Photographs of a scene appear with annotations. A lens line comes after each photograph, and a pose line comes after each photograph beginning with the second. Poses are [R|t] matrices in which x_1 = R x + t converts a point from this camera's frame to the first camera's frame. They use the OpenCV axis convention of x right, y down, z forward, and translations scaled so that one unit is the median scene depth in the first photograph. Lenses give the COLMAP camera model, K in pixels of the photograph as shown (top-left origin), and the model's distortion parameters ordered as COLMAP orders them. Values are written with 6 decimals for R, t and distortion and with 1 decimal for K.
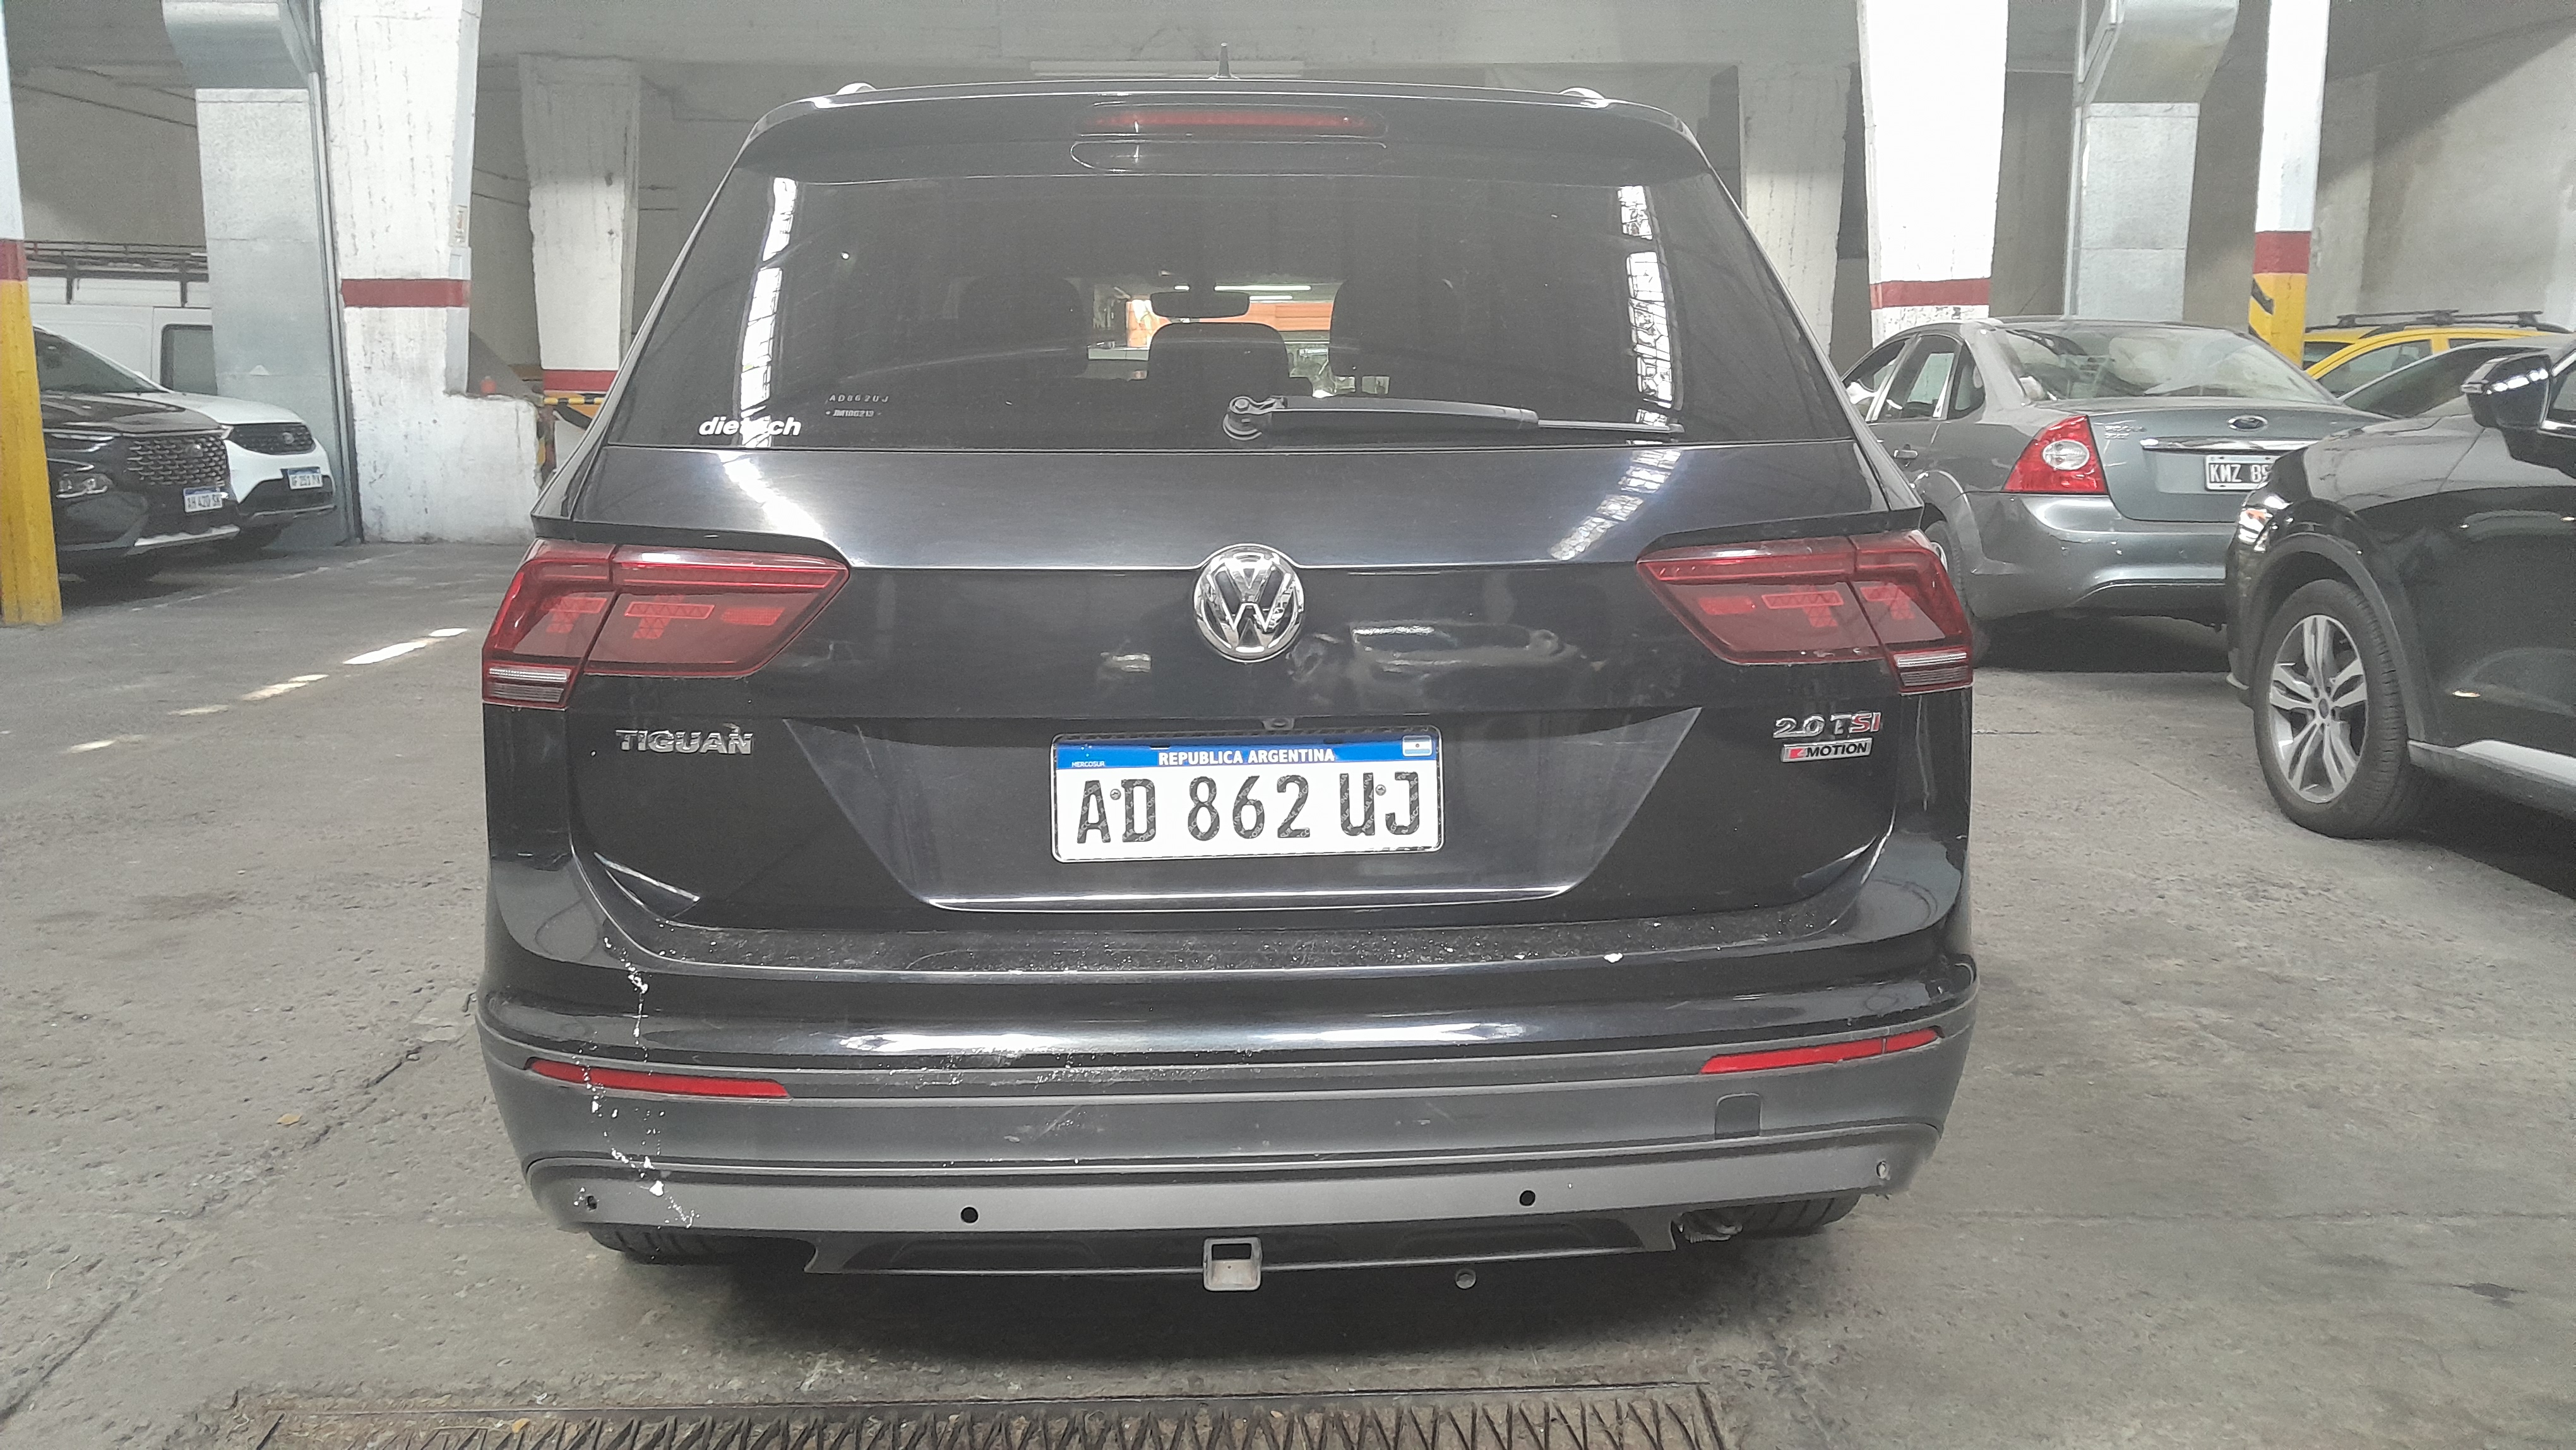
lens RADIAL K [[2015.7, 0, 1294.1], [0, 2015.7, 720.6], [0, 0, 1]] dist [0.049362, -0.117252]
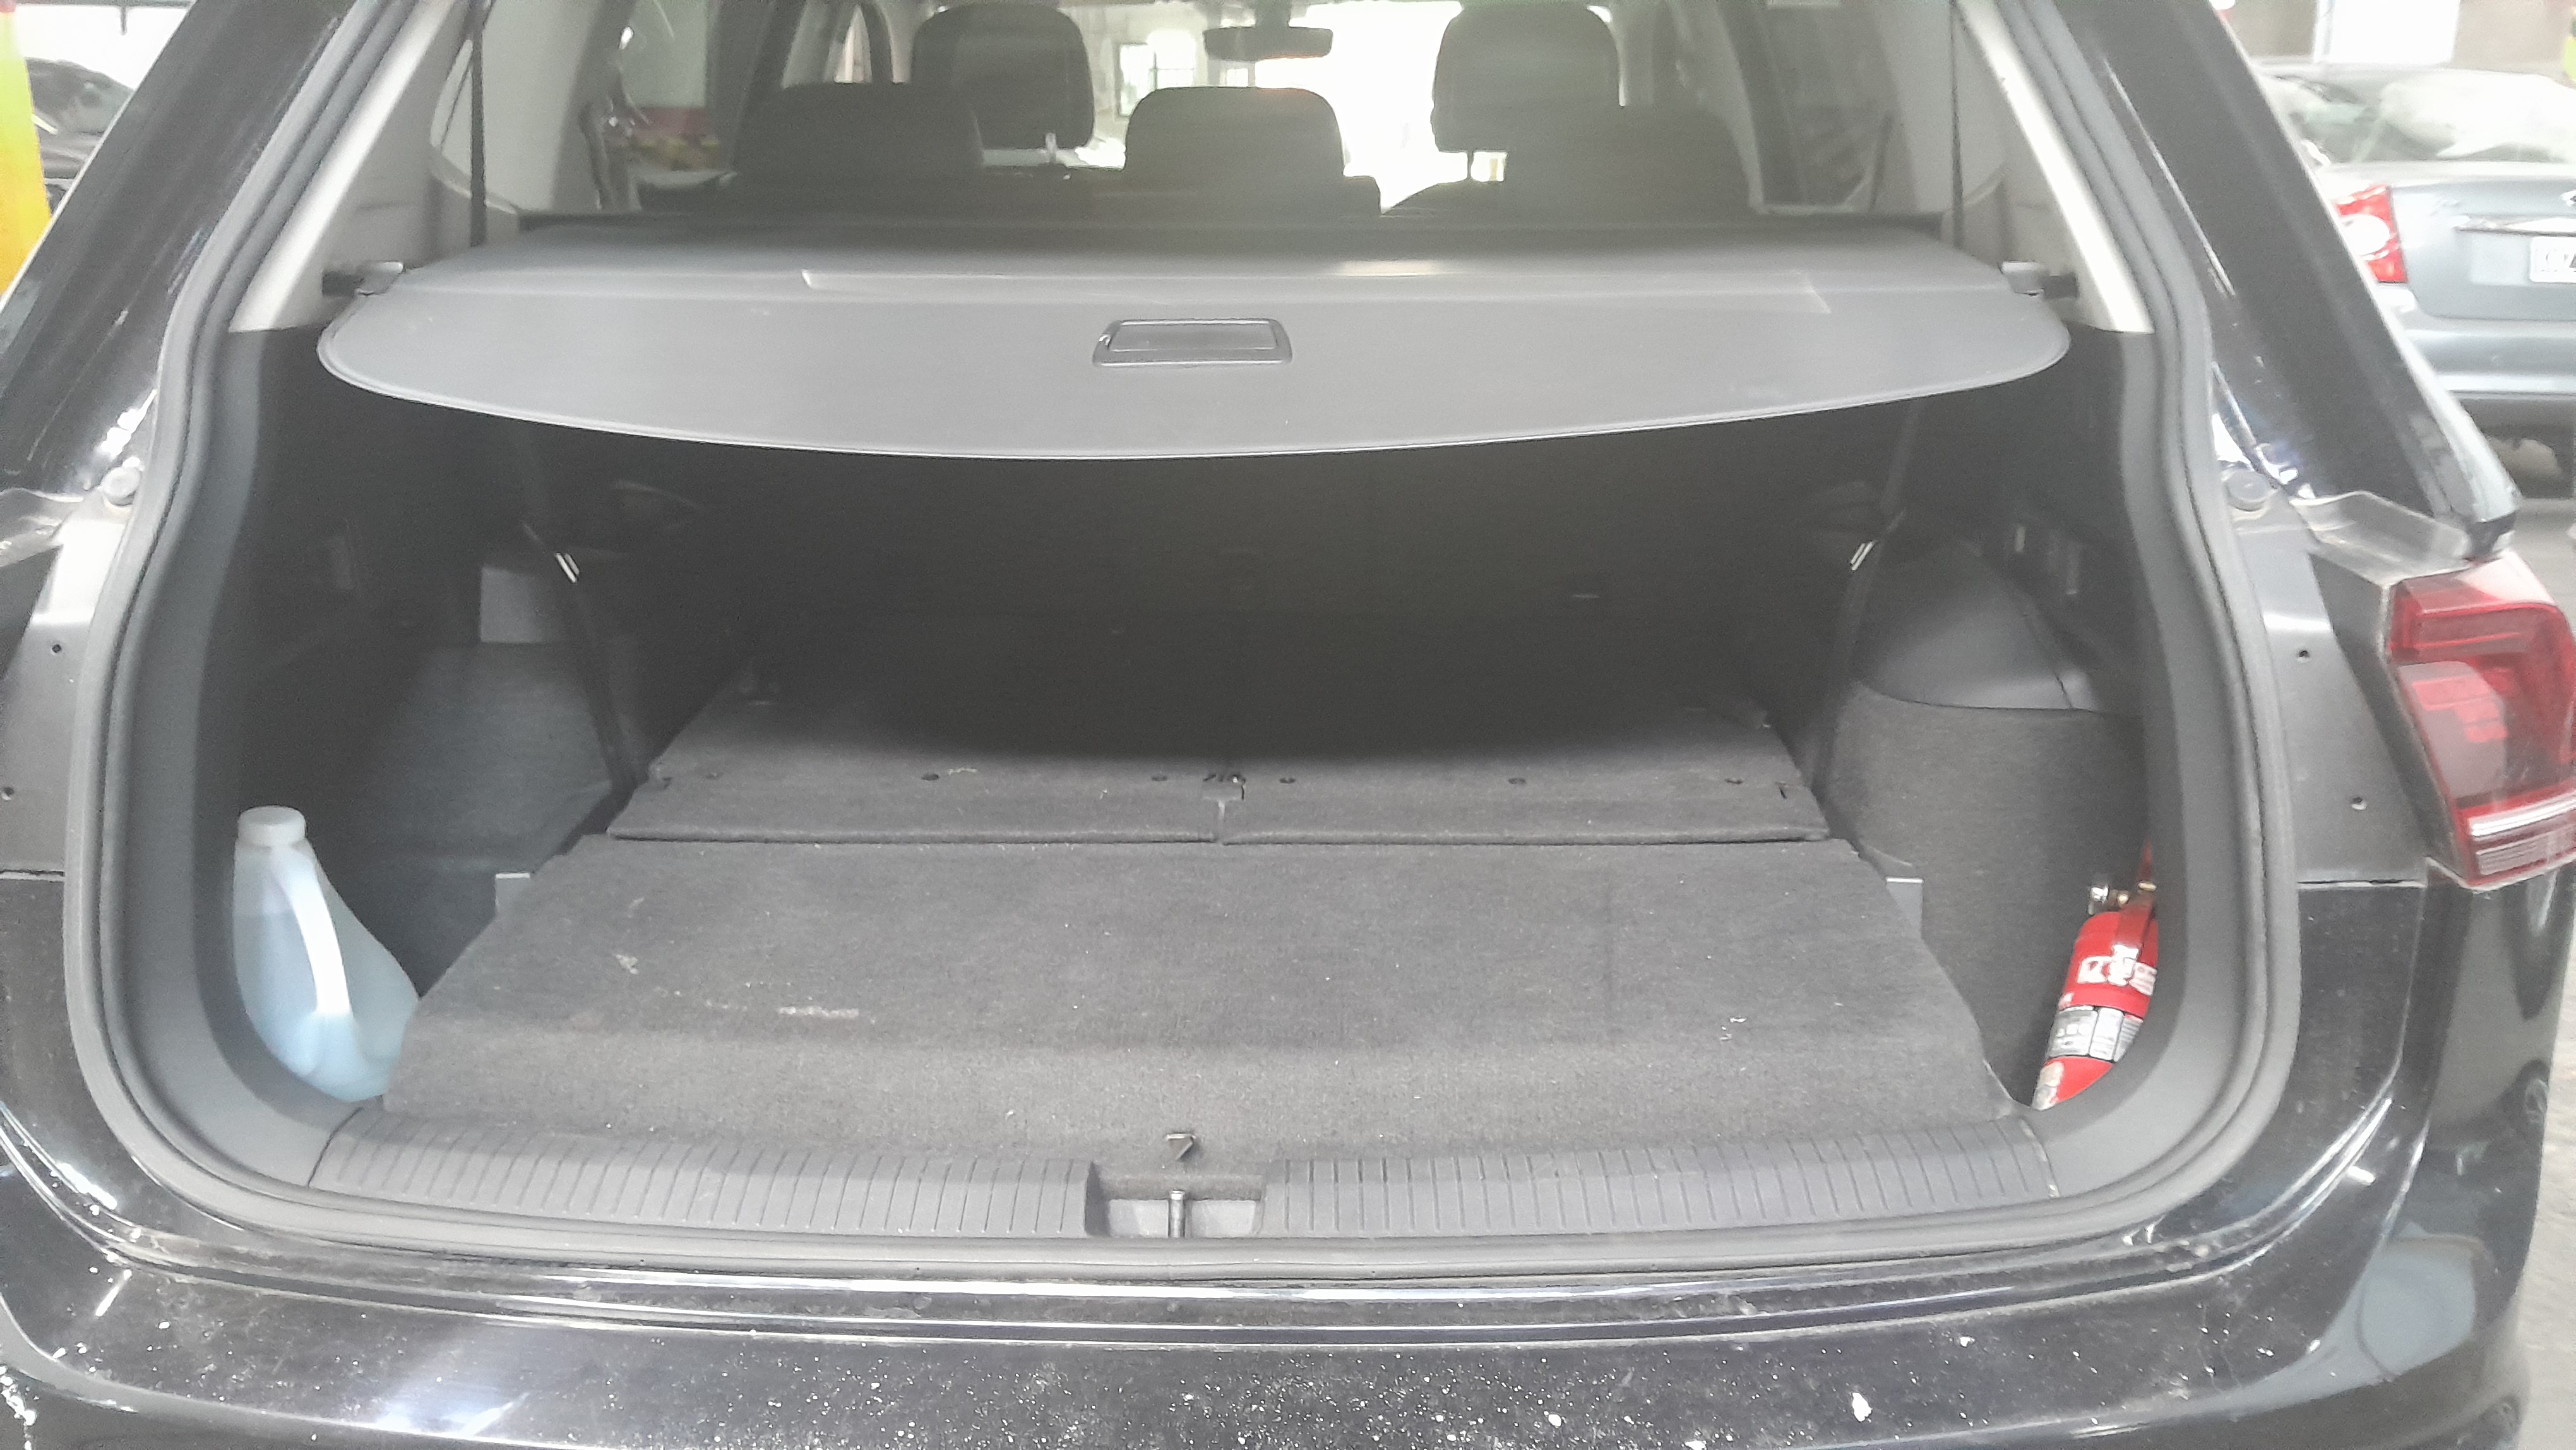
lens RADIAL K [[2027.4, 0, 1295.0], [0, 2027.4, 719.8], [0, 0, 1]] dist [0.047537, -0.116851]
pose [[0.997623, 0.023873, -0.064647, 0.032120], [-0.015765, 0.992263, 0.123146, -0.092166], [0.067087, -0.121834, 0.990281, 0.398424]]
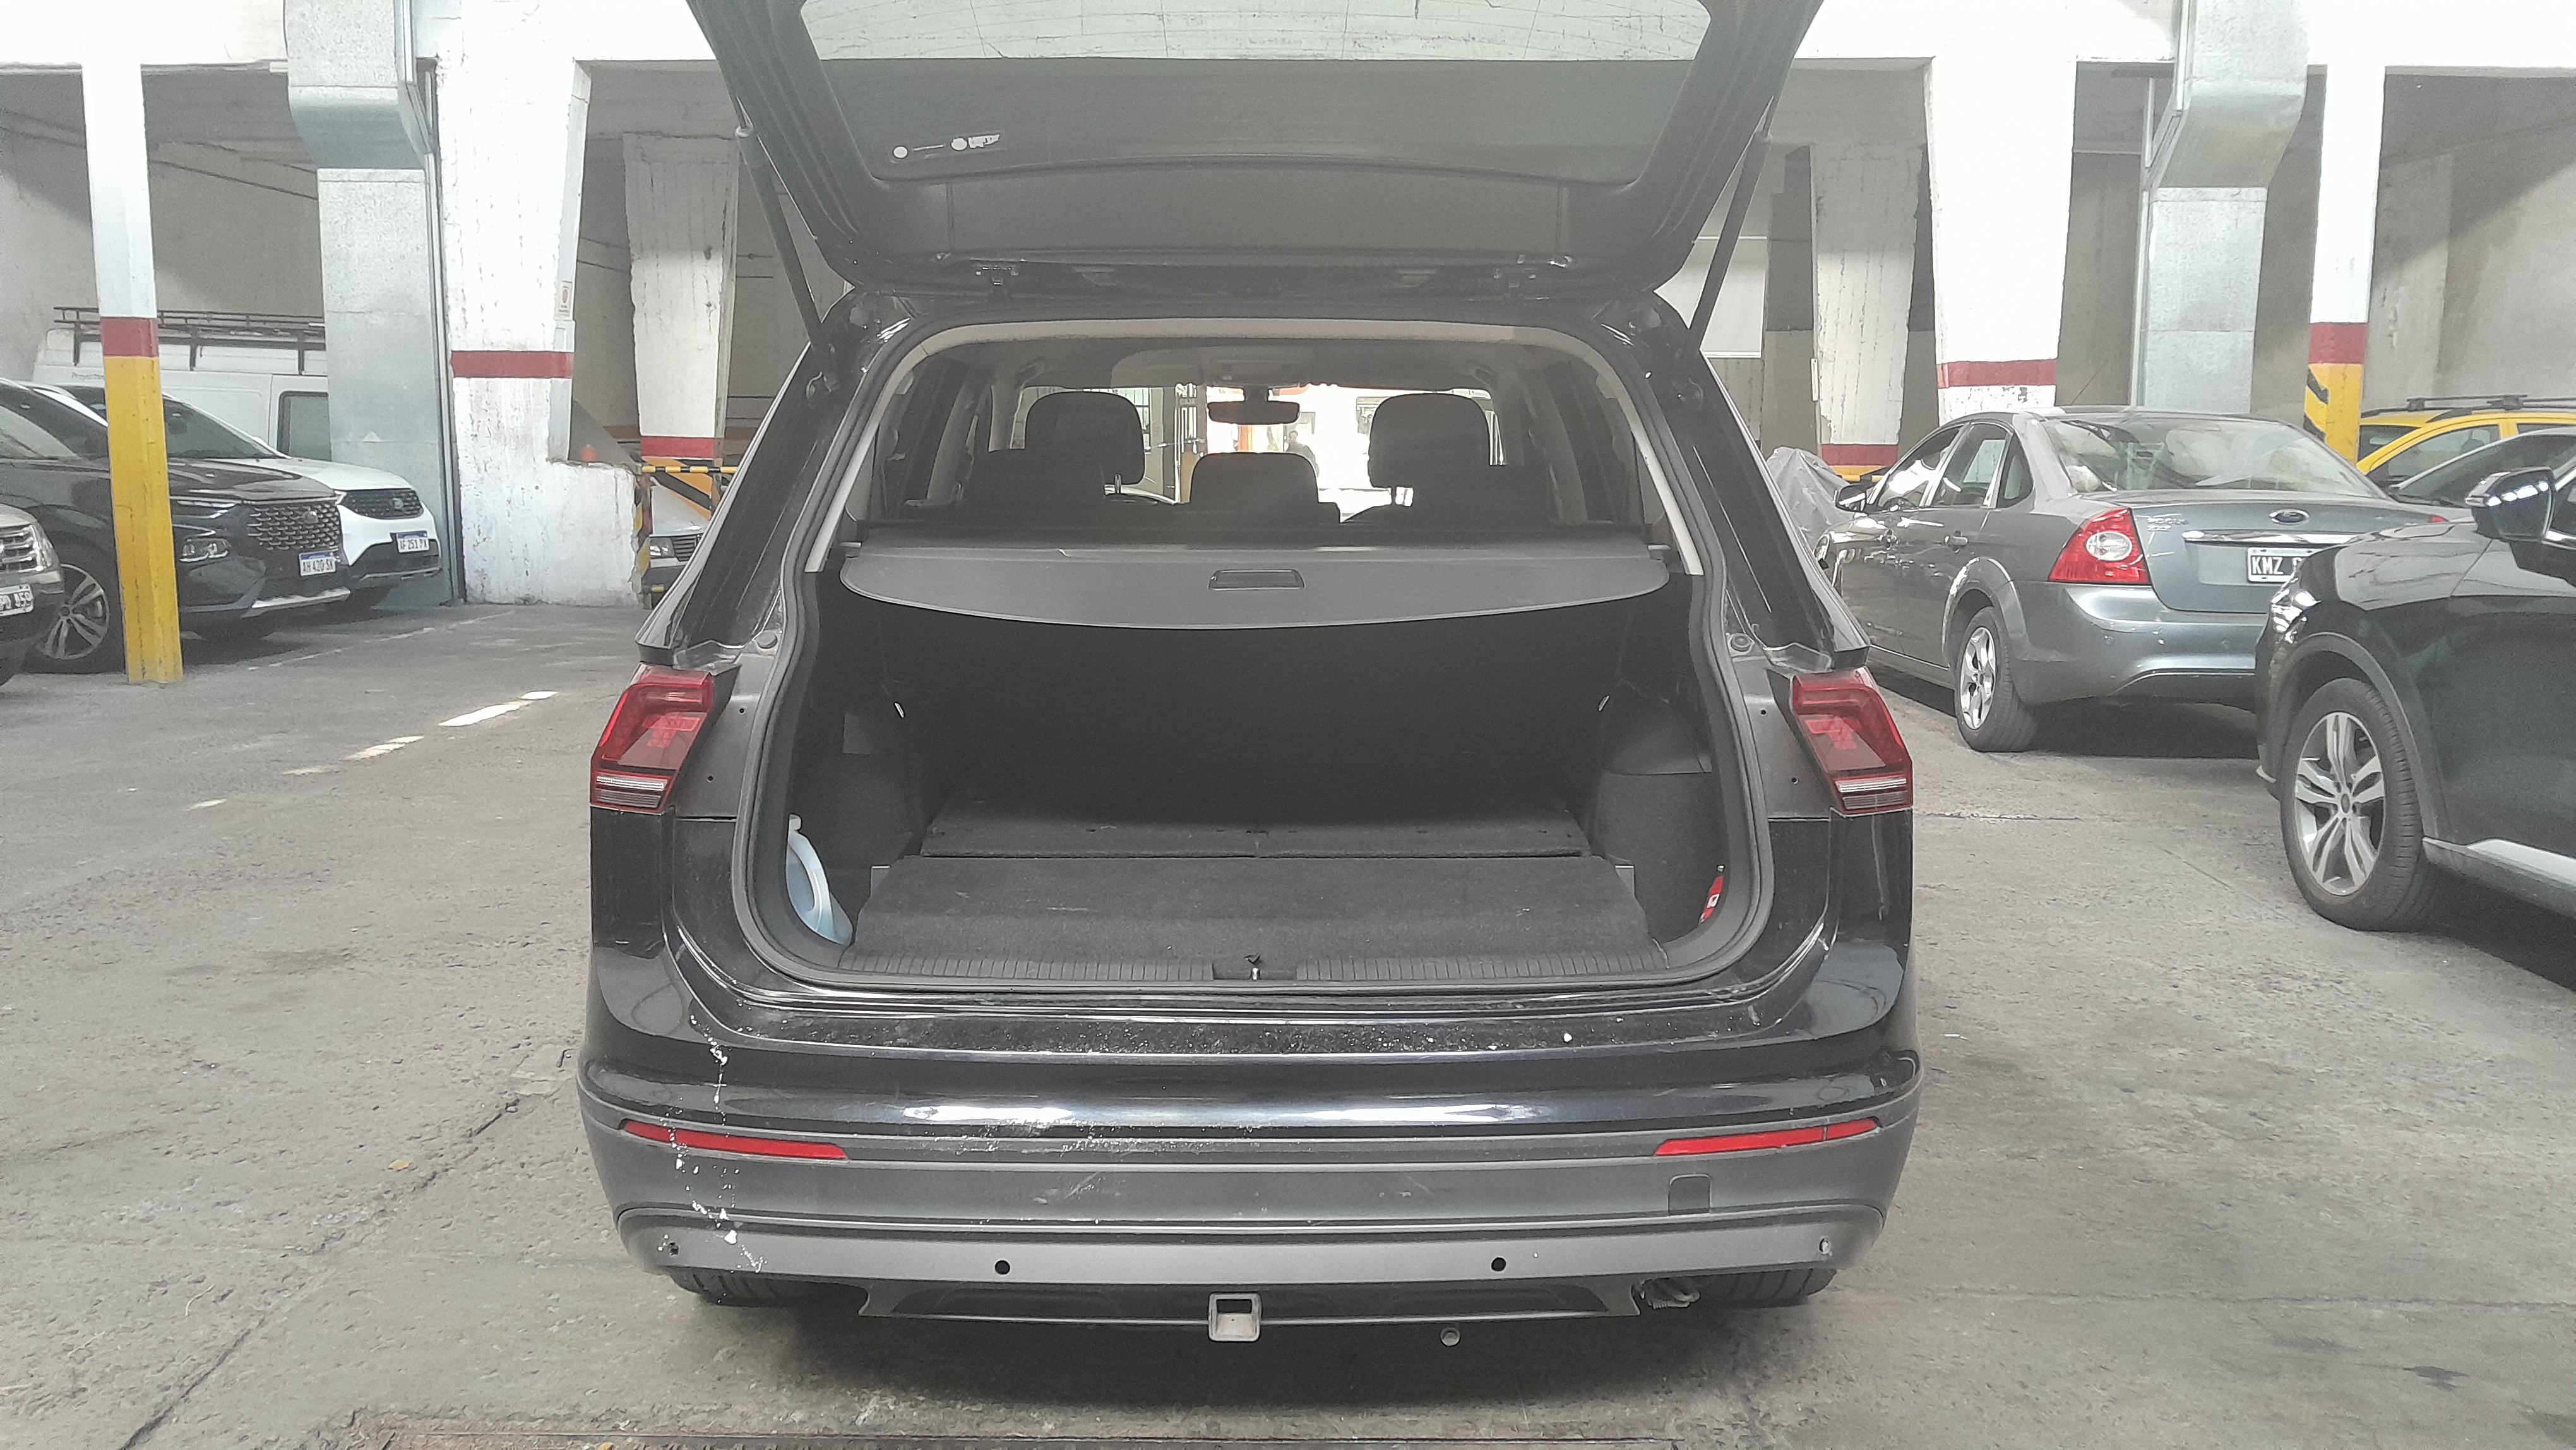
lens RADIAL K [[2014.2, 0, 1288.0], [0, 2014.2, 725.0], [0, 0, 1]] dist [0.049500, -0.123150]
pose [[0.999044, 0.013056, -0.041726, 0.032939], [-0.014164, 0.999552, -0.026363, -0.024424], [0.041363, 0.026929, 0.998781, -0.102594]]
